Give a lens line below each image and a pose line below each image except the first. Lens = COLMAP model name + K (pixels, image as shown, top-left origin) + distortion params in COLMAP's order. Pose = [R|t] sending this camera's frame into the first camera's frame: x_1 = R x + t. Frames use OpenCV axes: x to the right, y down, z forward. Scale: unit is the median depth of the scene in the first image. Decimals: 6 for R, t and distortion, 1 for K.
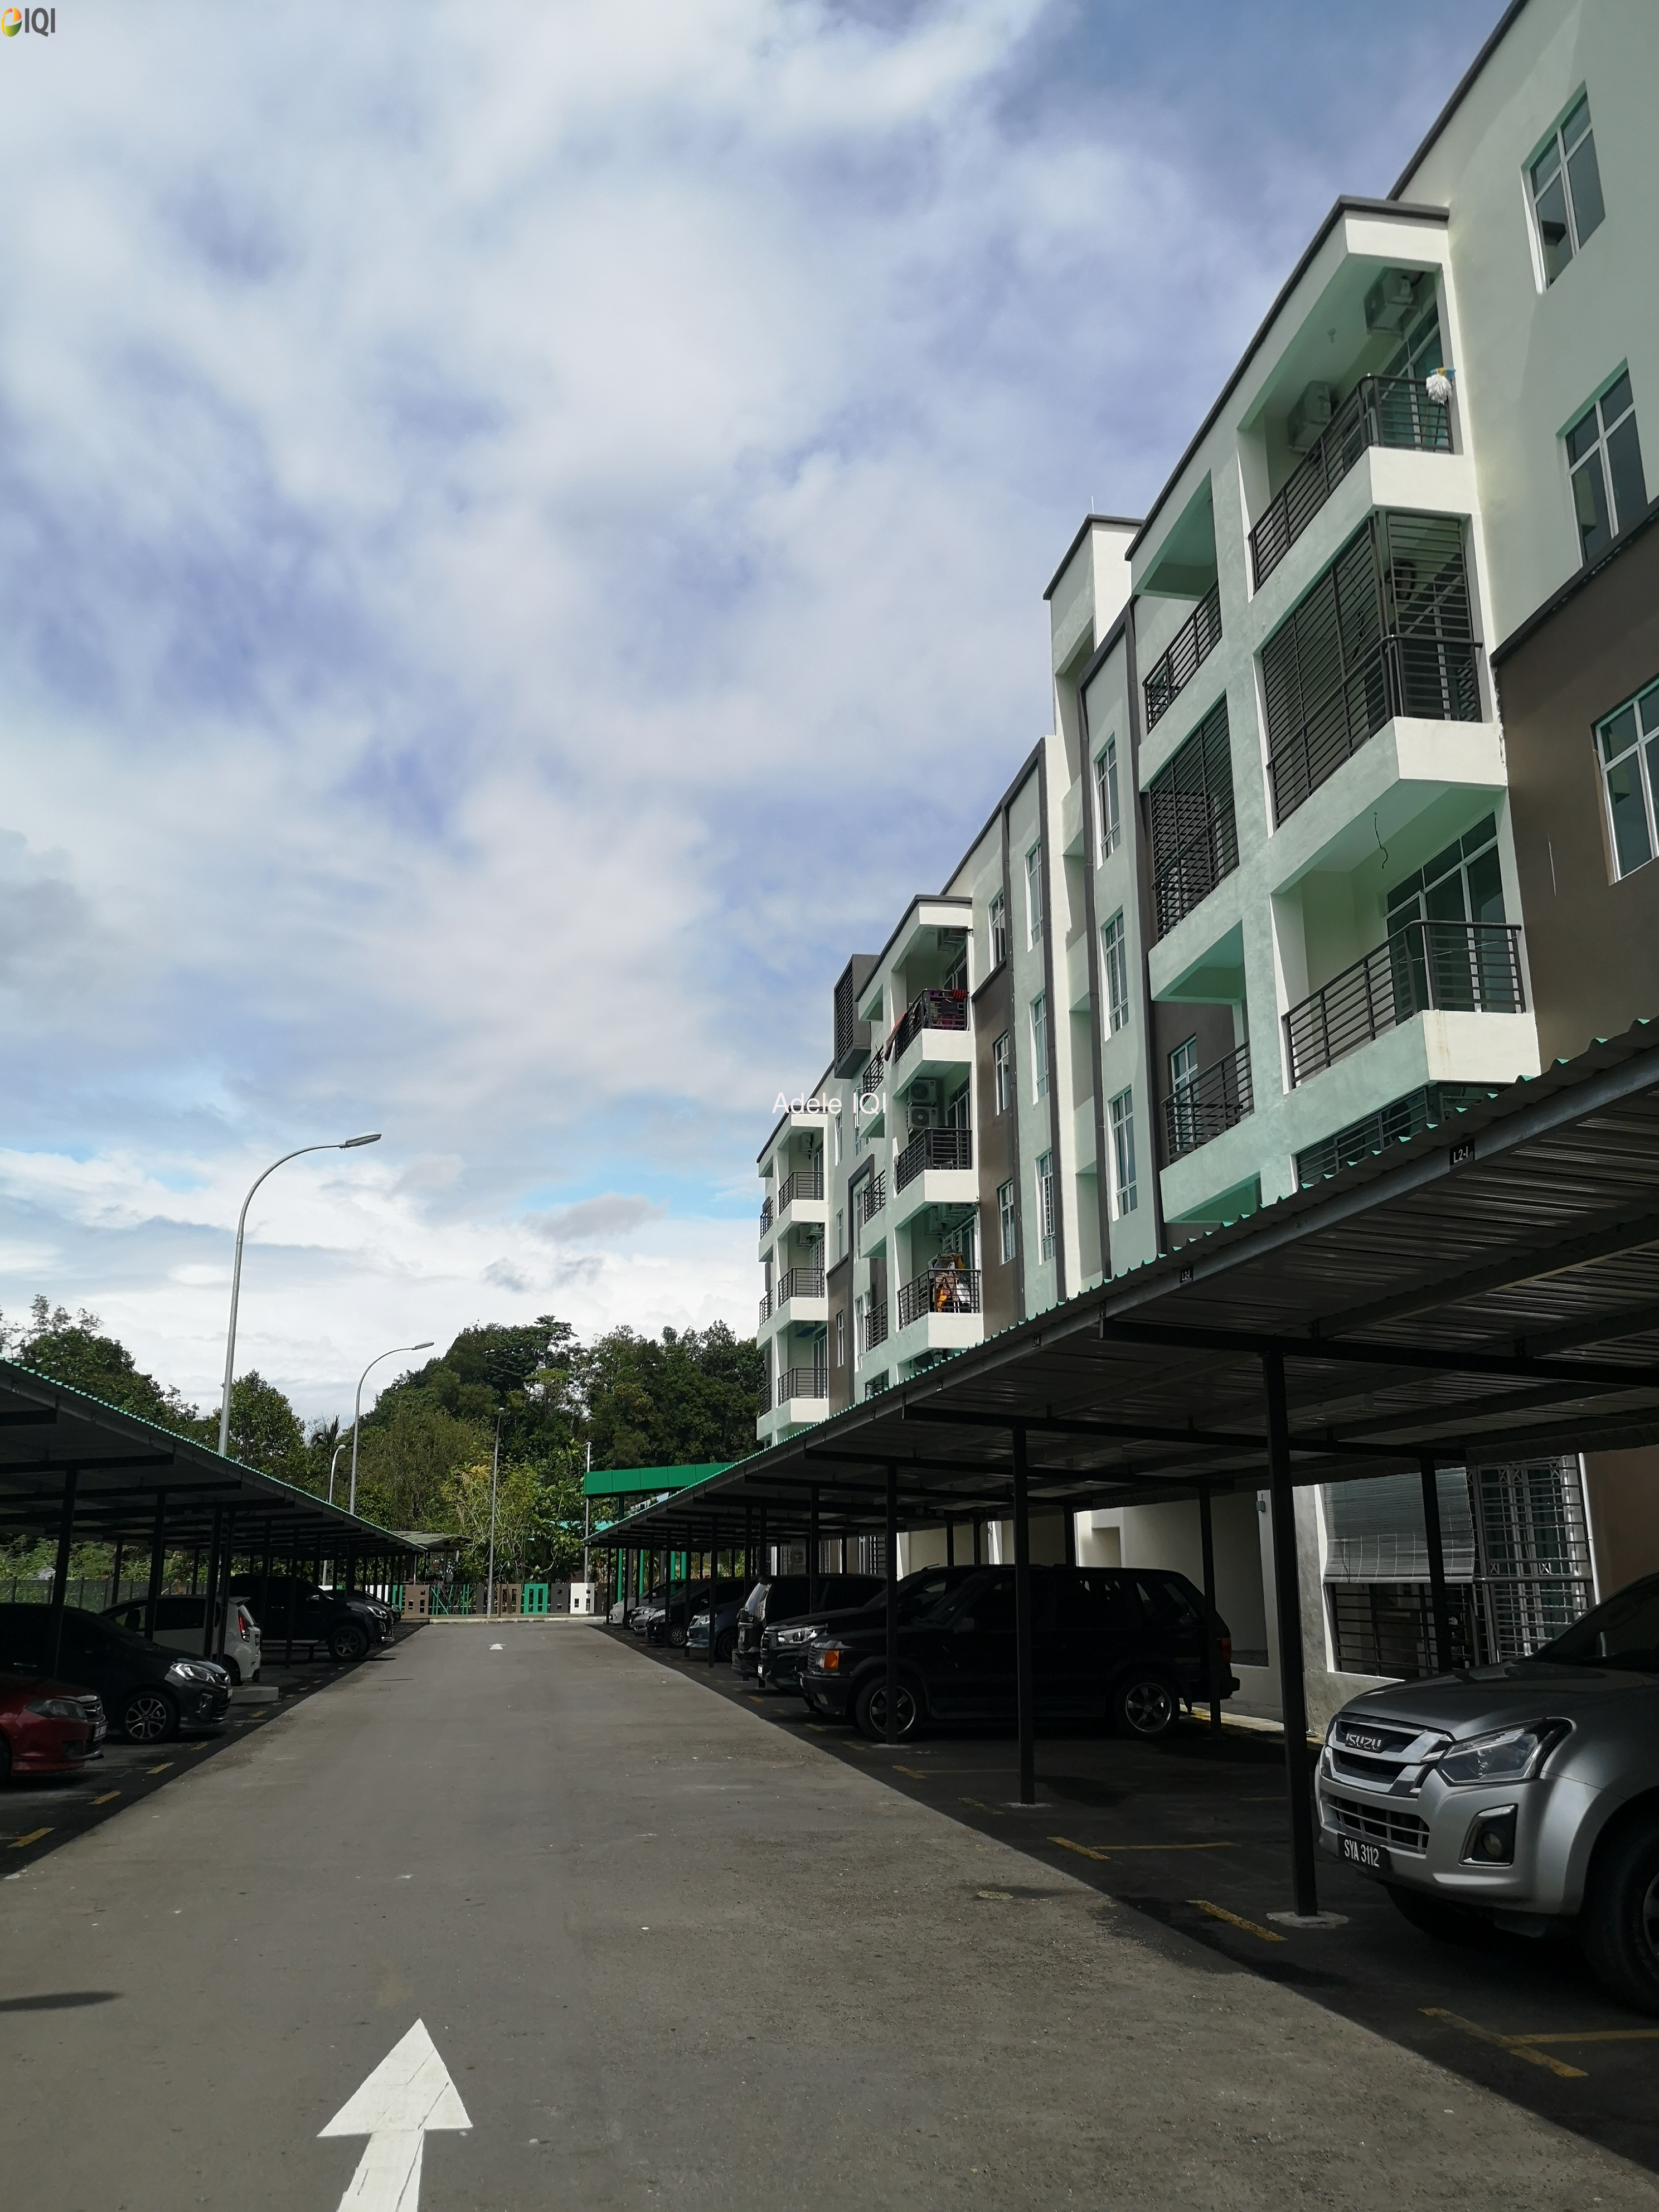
lens RADIAL K [[1735.1, 0, 829.5], [0, 1735.1, 1106.0], [0, 0, 1]] dist [0.036177, -0.003359]
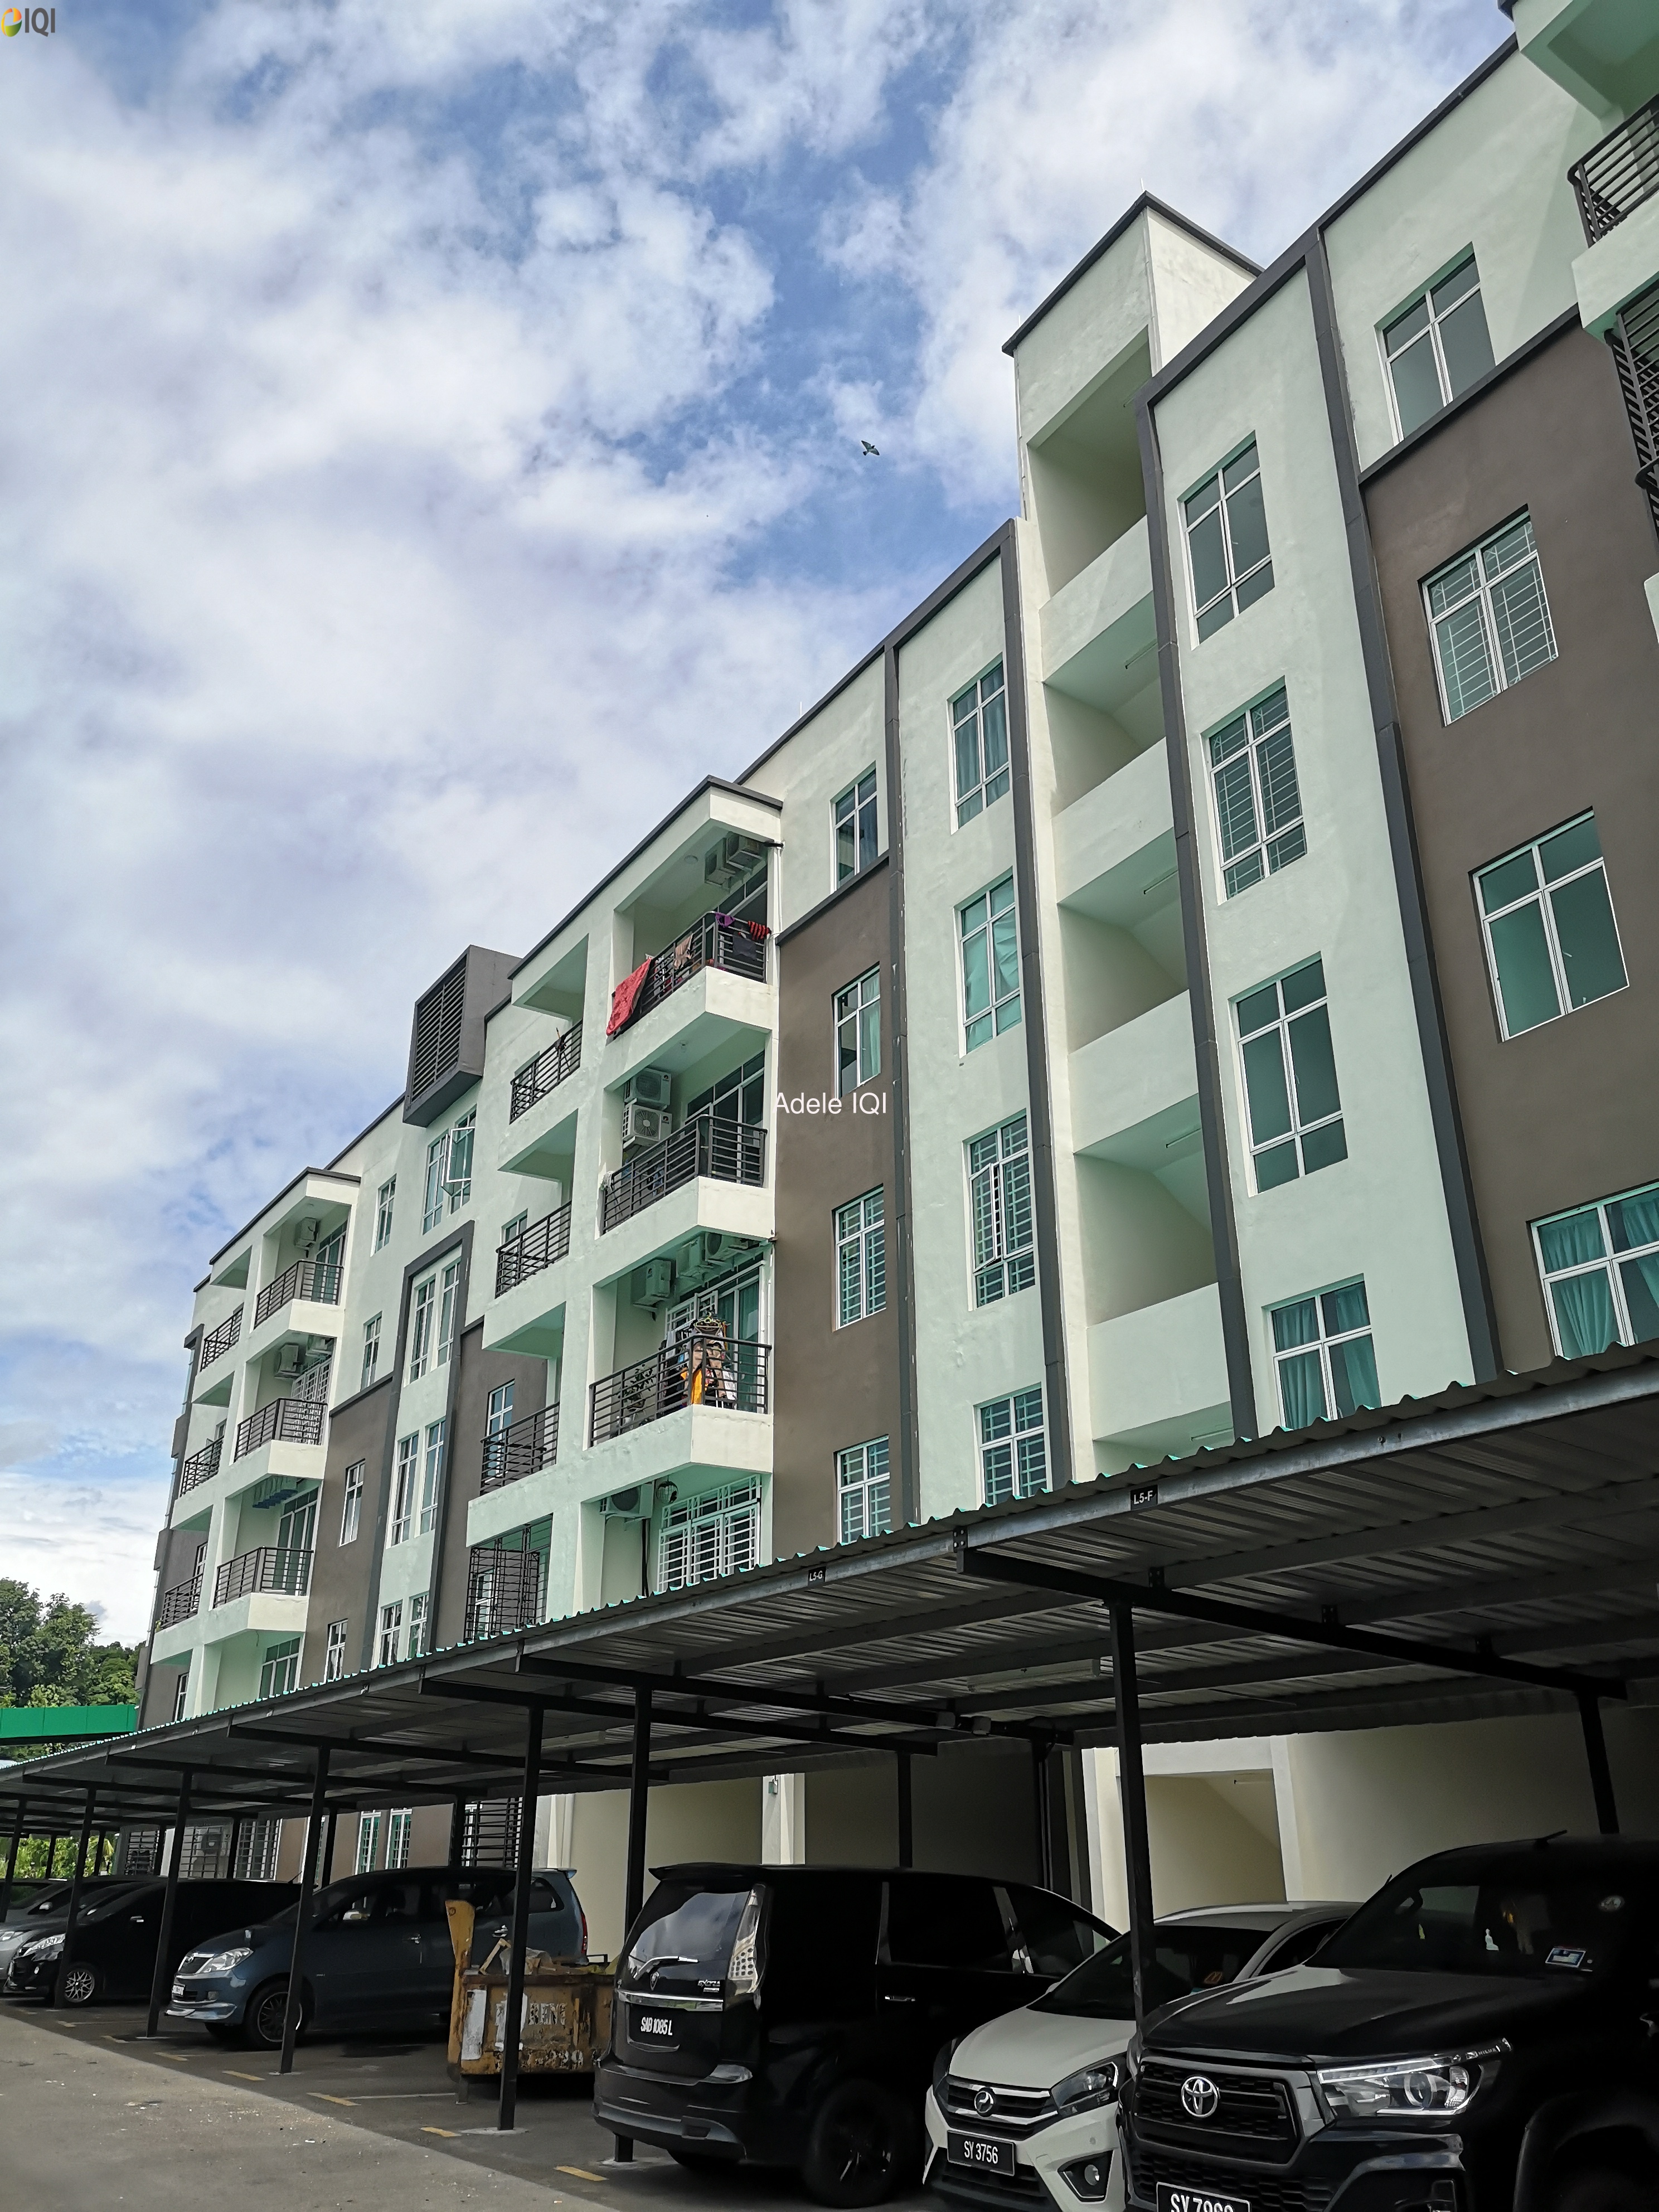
lens RADIAL K [[1735.1, 0, 829.5], [0, 1735.1, 1106.0], [0, 0, 1]] dist [0.036177, -0.003359]
pose [[0.923331, 0.165058, 0.346720, -0.114951], [-0.111366, 0.979204, -0.169581, 0.107476], [-0.367500, 0.117967, 0.922511, 0.399525]]
